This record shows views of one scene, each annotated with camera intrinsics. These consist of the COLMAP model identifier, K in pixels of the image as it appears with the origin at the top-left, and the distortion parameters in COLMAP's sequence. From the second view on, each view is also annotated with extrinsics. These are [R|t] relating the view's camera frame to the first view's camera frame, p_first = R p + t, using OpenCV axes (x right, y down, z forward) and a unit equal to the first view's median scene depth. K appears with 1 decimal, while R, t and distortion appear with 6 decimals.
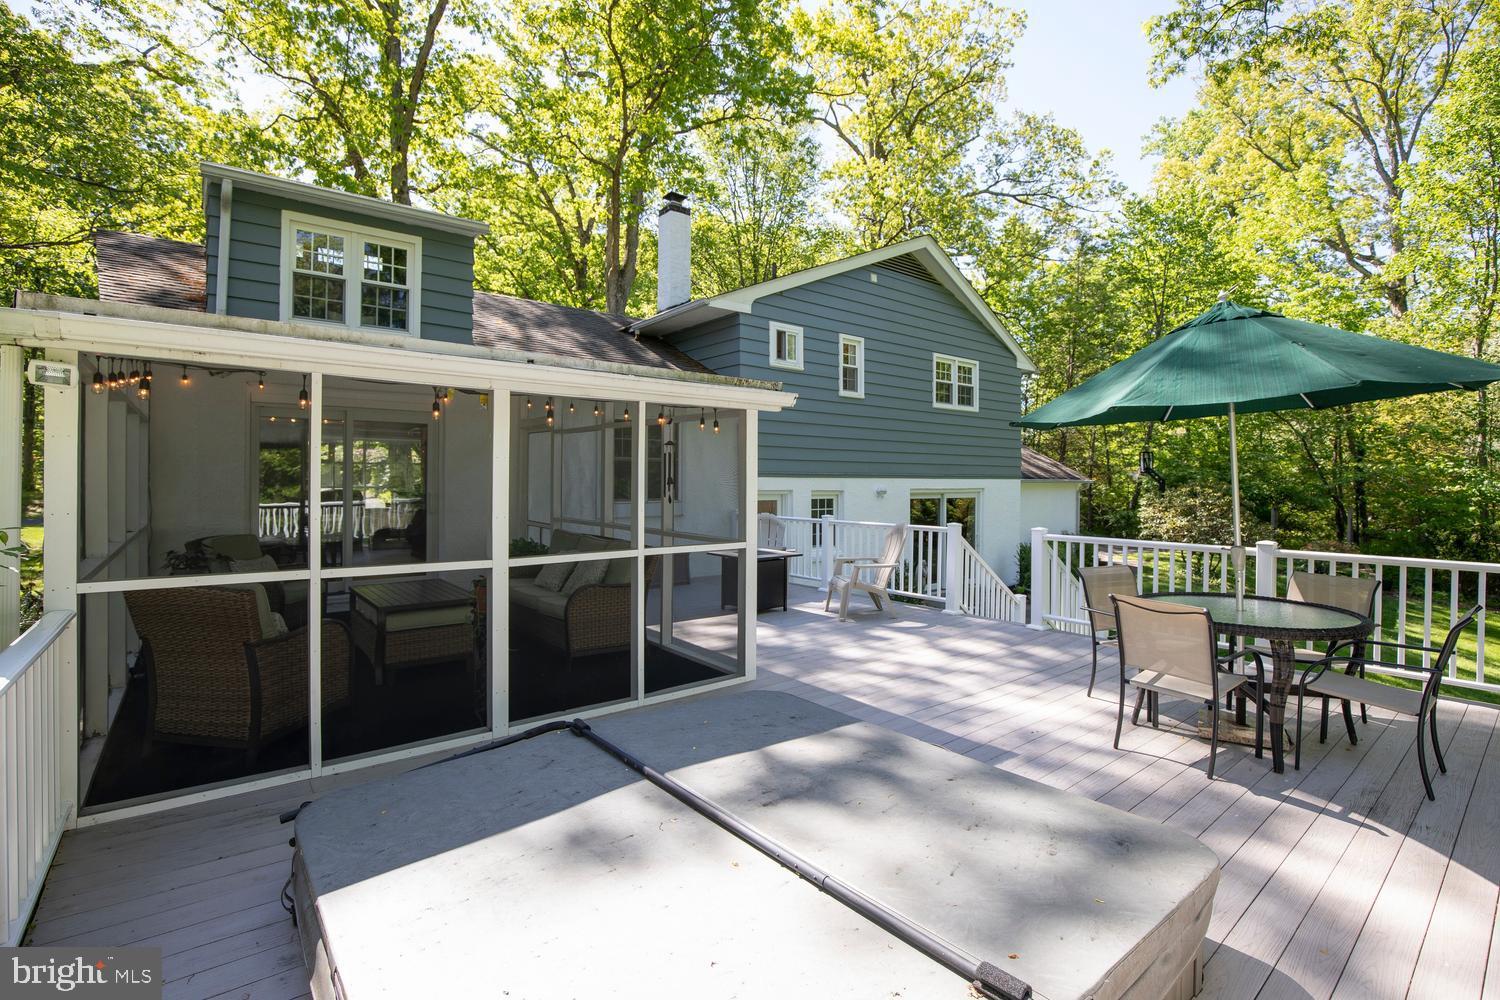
lens RADIAL K [[692.2, 0, 762.3], [0, 692.2, 490.7], [0, 0, 1]] dist [-0.030152, 0.004334]
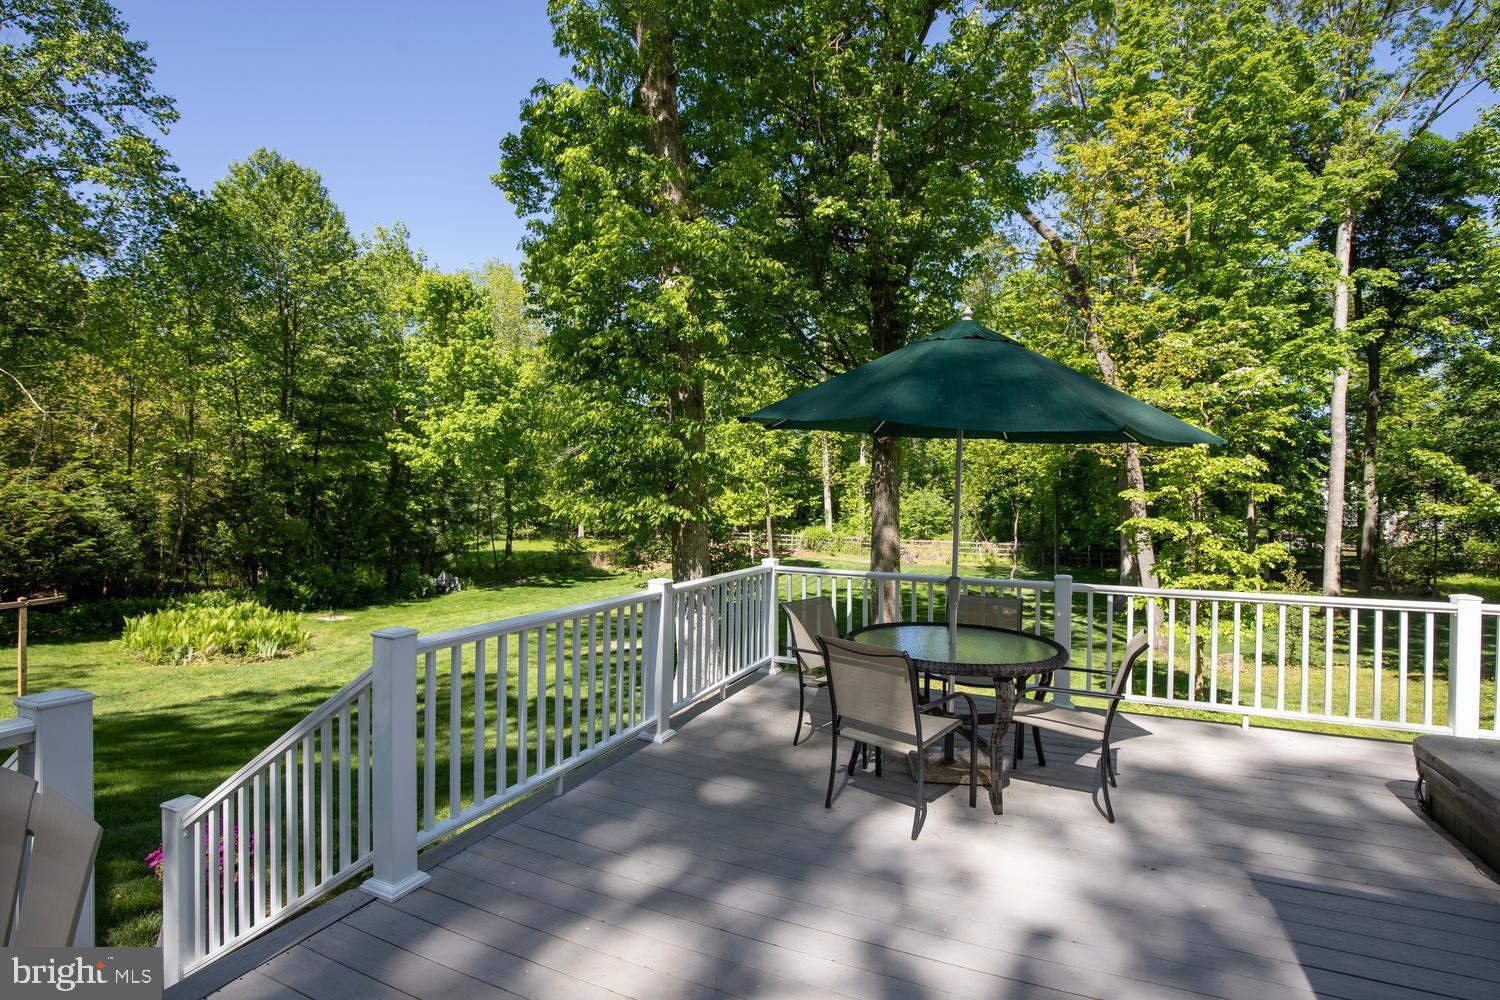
lens RADIAL K [[692.2, 0, 762.3], [0, 692.2, 490.7], [0, 0, 1]] dist [-0.030152, 0.004334]
pose [[-0.440147, 0.001472, 0.897925, -0.033566], [-0.002145, 0.999994, -0.002691, -0.019409], [-0.897923, -0.003110, -0.440141, 0.607725]]
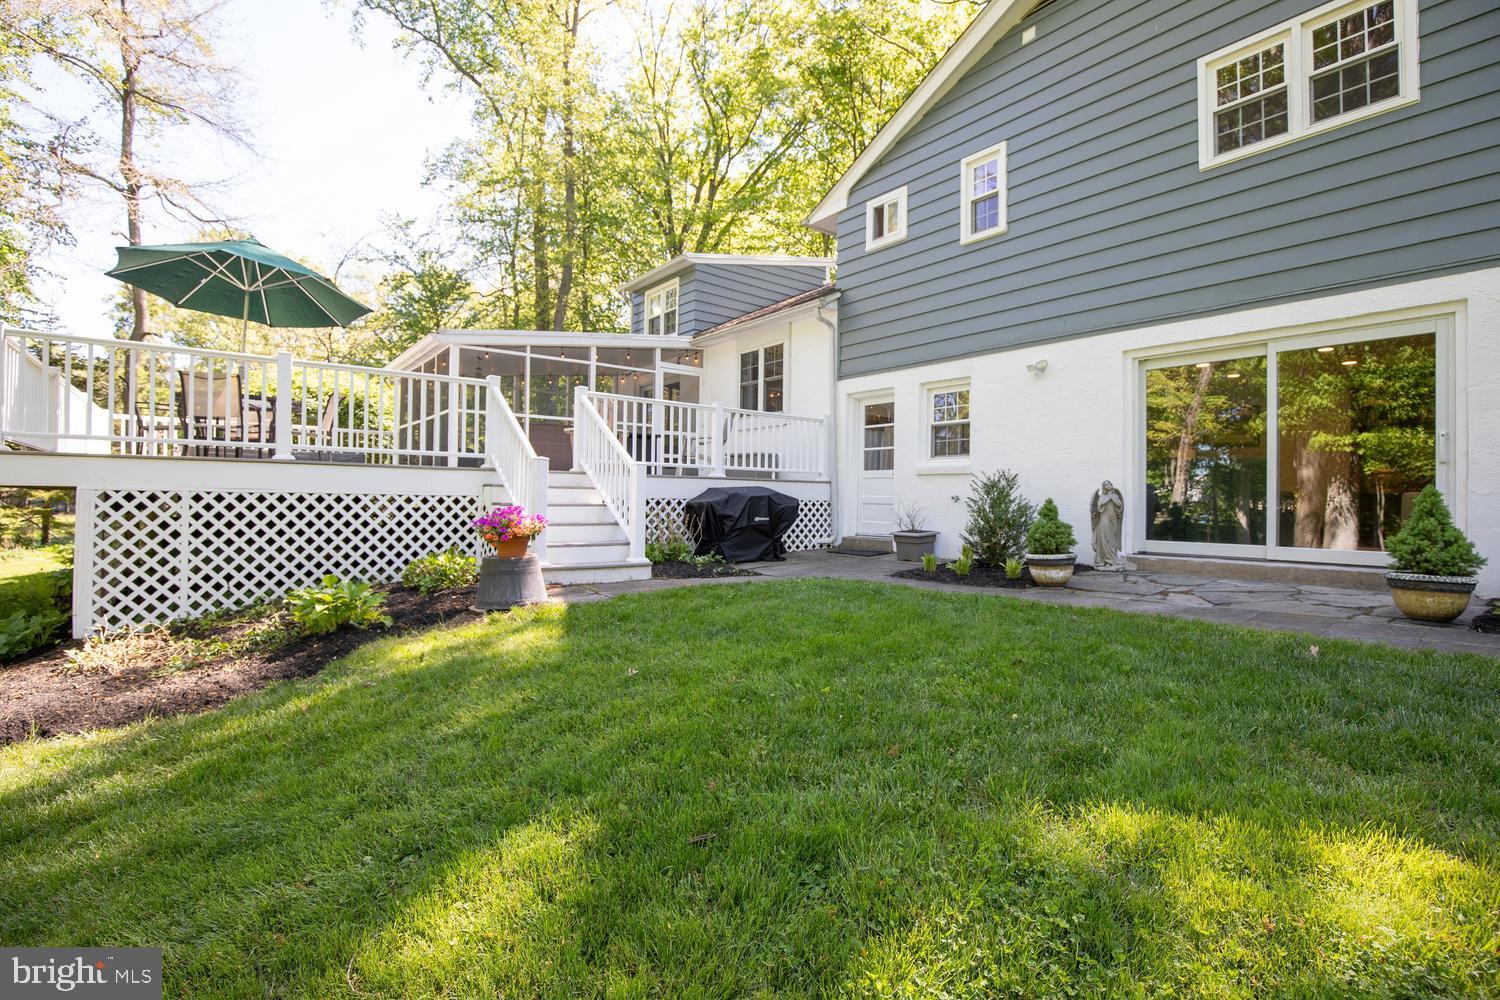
lens RADIAL K [[707.0, 0, 756.4], [0, 707.0, 497.5], [0, 0, 1]] dist [-0.032284, 0.001307]
pose [[-0.024700, -0.008286, -0.999661, 0.912960], [-0.023276, 0.999699, -0.007711, 0.144224], [0.999424, 0.023077, -0.024886, 0.885434]]
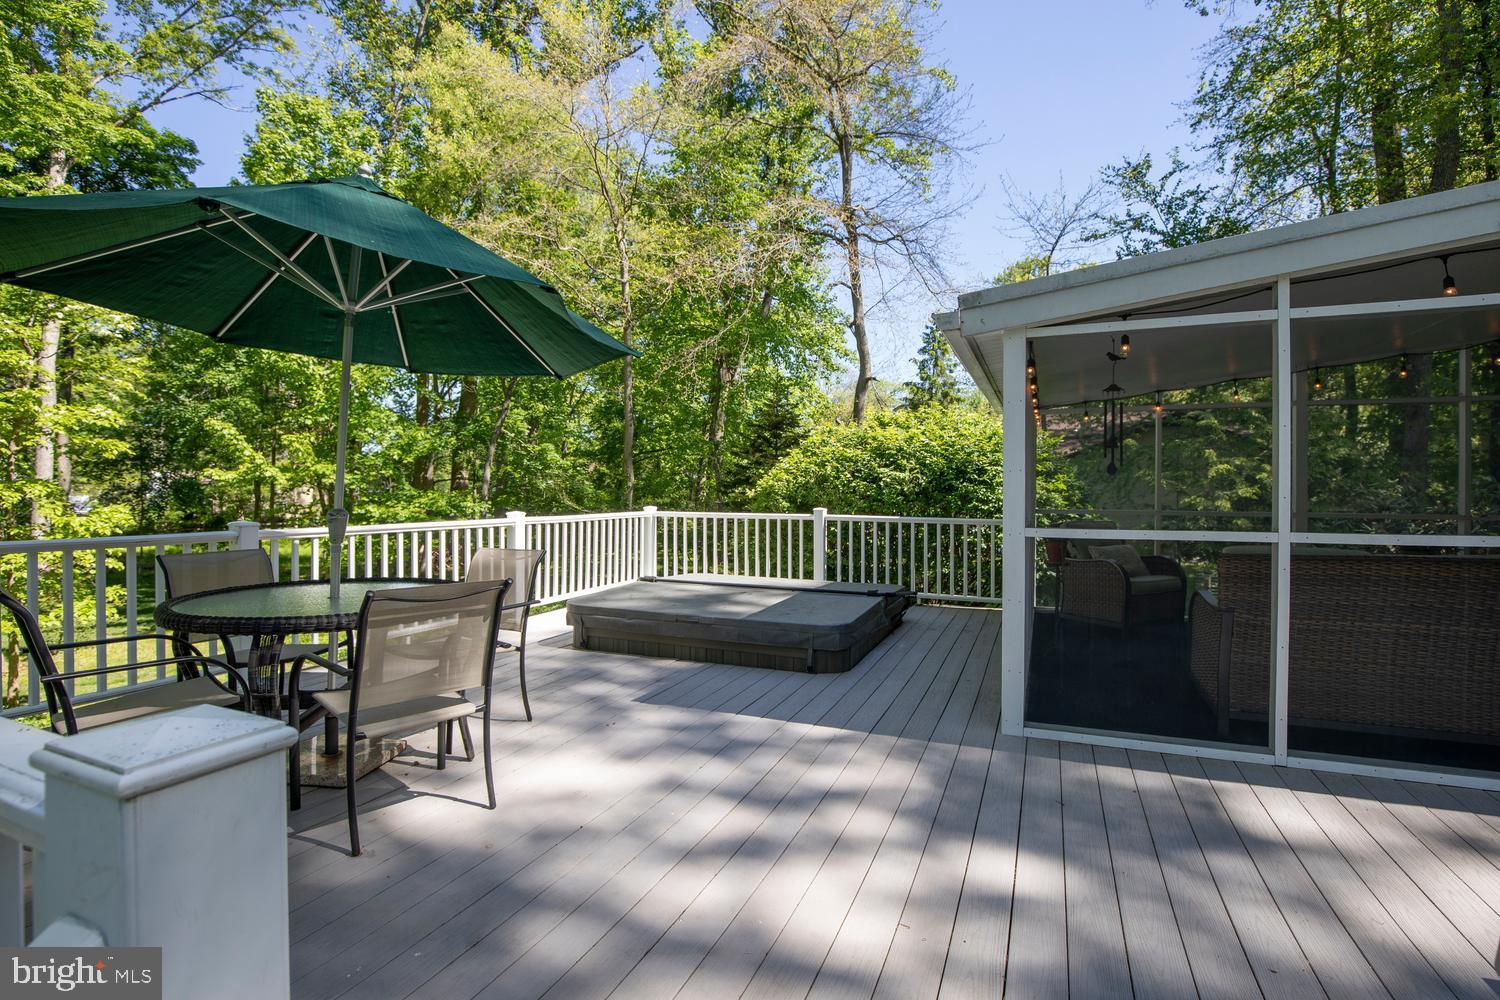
lens RADIAL K [[683.7, 0, 758.9], [0, 683.7, 498.8], [0, 0, 1]] dist [-0.040481, 0.009140]
pose [[-0.886775, -0.004556, -0.462179, 0.219854], [-0.018310, 0.999513, 0.025279, 0.009890], [0.461839, 0.030879, -0.886426, 0.668969]]
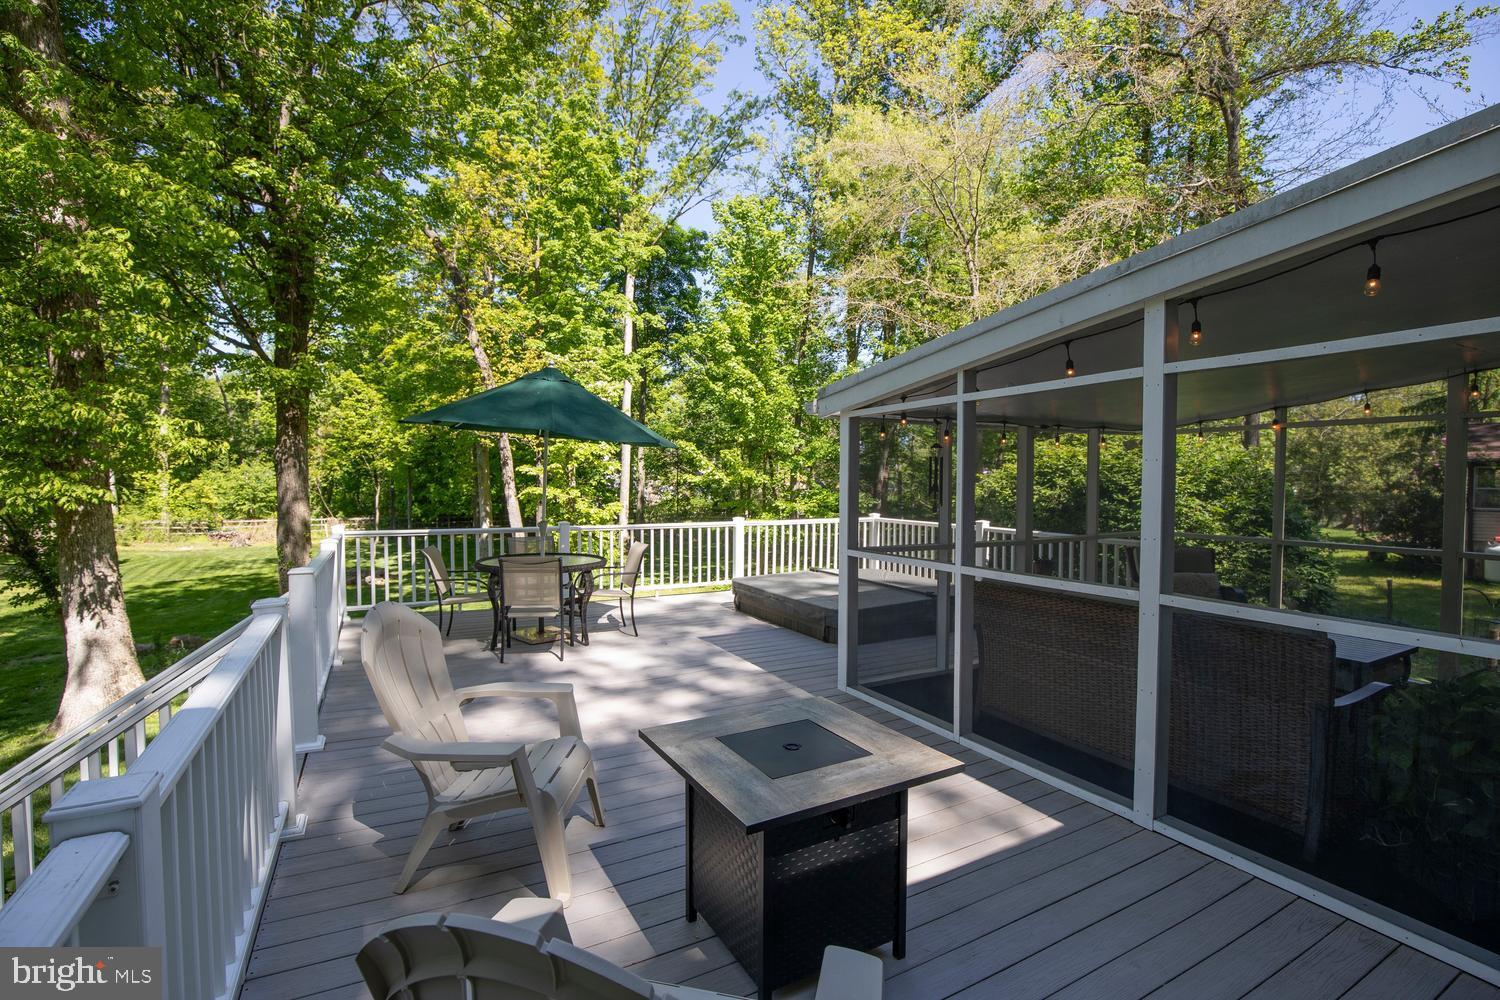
lens RADIAL K [[678.2, 0, 750.0], [0, 678.2, 500.0], [0, 0, 1]] dist [-0.082246, -0.000105]
pose [[-0.979316, -0.014919, 0.201785, -0.049013], [-0.005347, 0.998838, 0.047900, -0.023560], [-0.202265, 0.045830, -0.978258, 0.890373]]
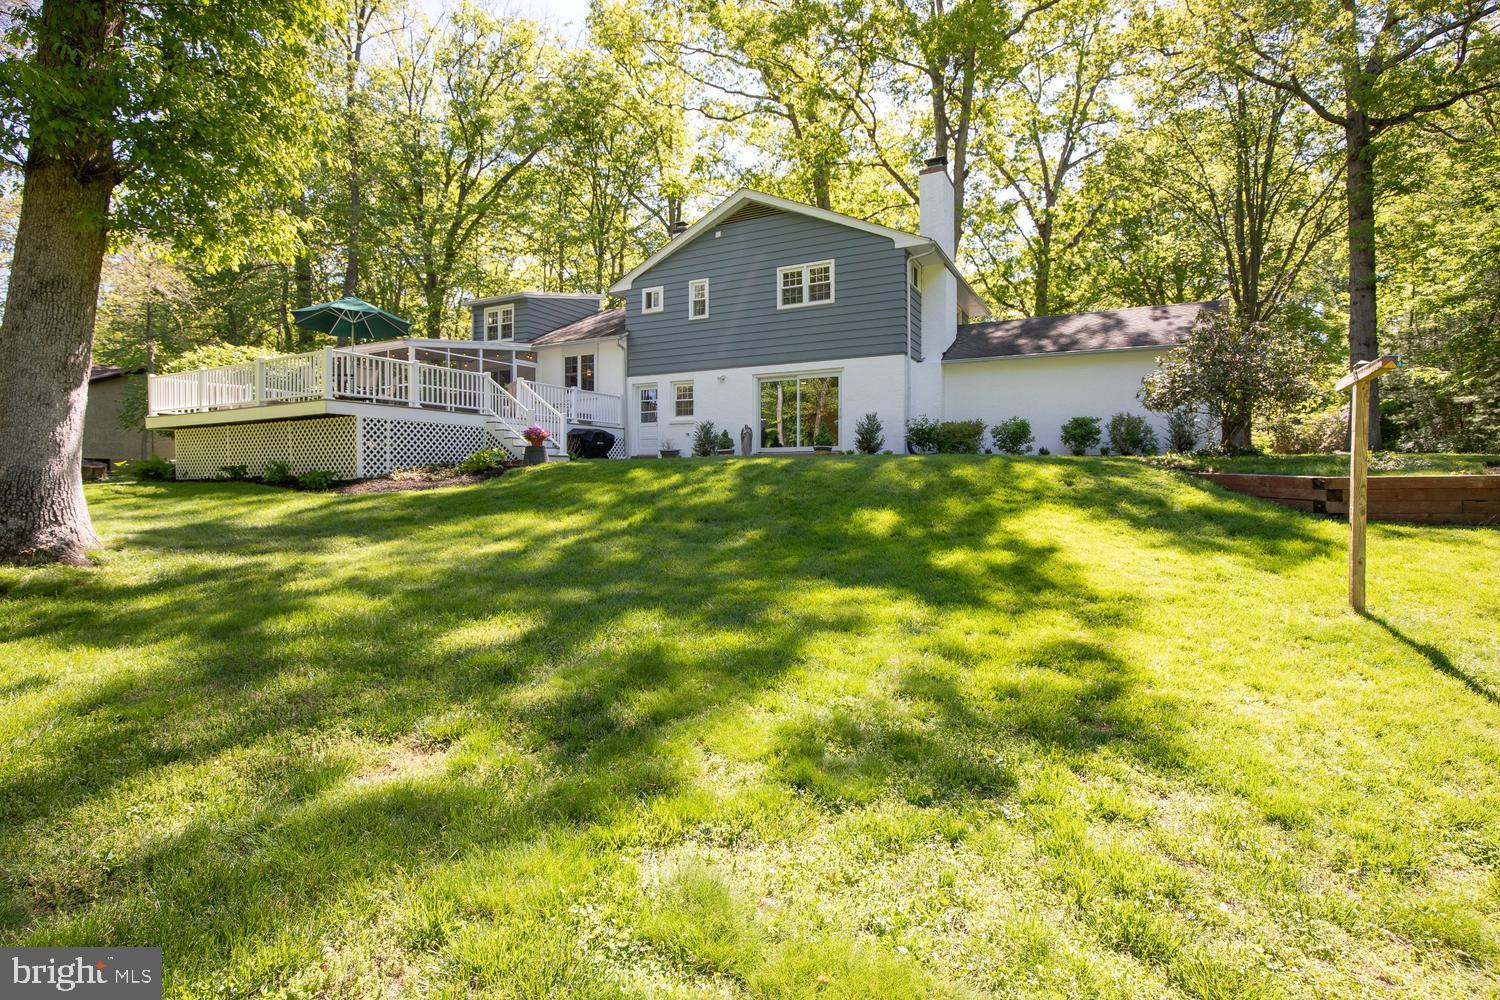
lens RADIAL K [[738.4, 0, 750.0], [0, 738.4, 500.0], [0, 0, 1]] dist [-0.020532, 0.000179]
pose [[0.373574, 0.021511, -0.927351, 1.896468], [-0.009999, 0.999766, 0.019163, 0.261781], [0.927546, 0.002114, 0.373702, 0.542469]]
